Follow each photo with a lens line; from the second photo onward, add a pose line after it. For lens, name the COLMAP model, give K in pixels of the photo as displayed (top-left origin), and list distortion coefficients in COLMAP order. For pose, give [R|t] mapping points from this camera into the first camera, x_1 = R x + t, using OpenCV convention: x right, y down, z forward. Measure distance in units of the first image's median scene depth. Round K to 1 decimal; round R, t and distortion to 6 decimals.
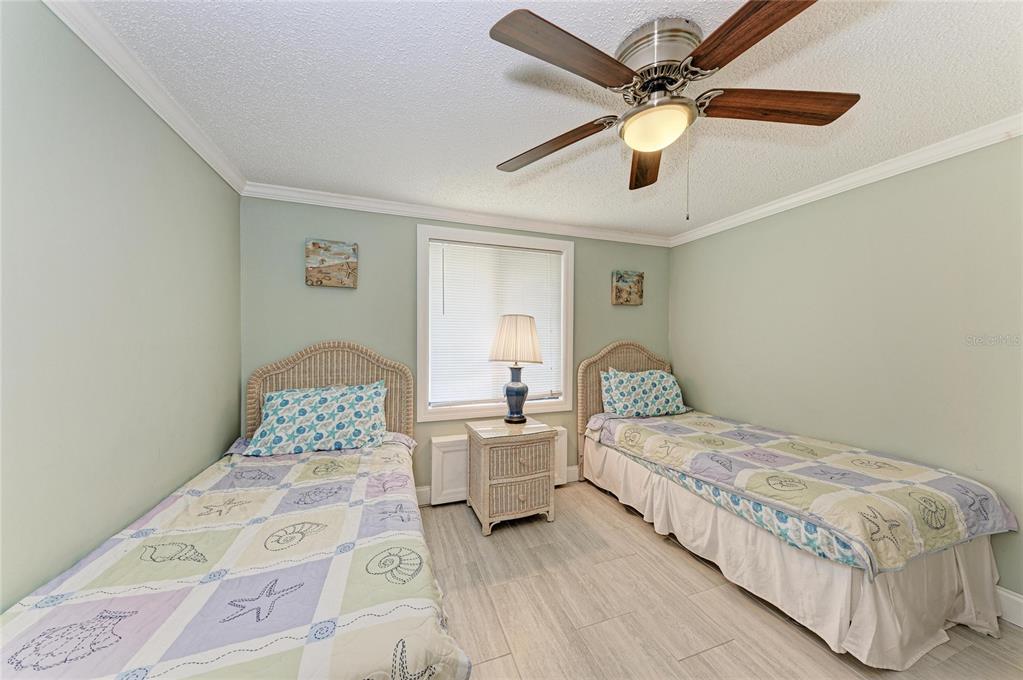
lens RADIAL K [[347.0, 0, 512.0], [0, 347.0, 339.5], [0, 0, 1]] dist [0.016958, -0.003228]
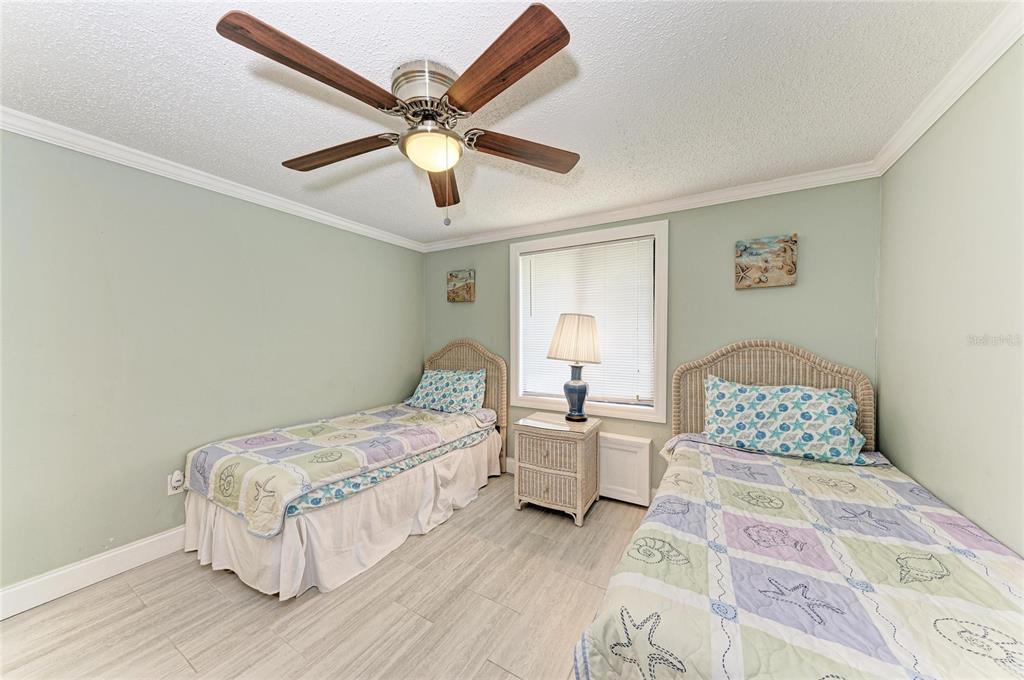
lens RADIAL K [[347.4, 0, 511.4], [0, 347.4, 339.0], [0, 0, 1]] dist [0.016958, -0.003228]
pose [[0.637704, 0.001722, -0.770279, 0.662094], [-0.000423, 0.999998, 0.001885, 0.001112], [0.770281, -0.000877, 0.637704, 0.214482]]
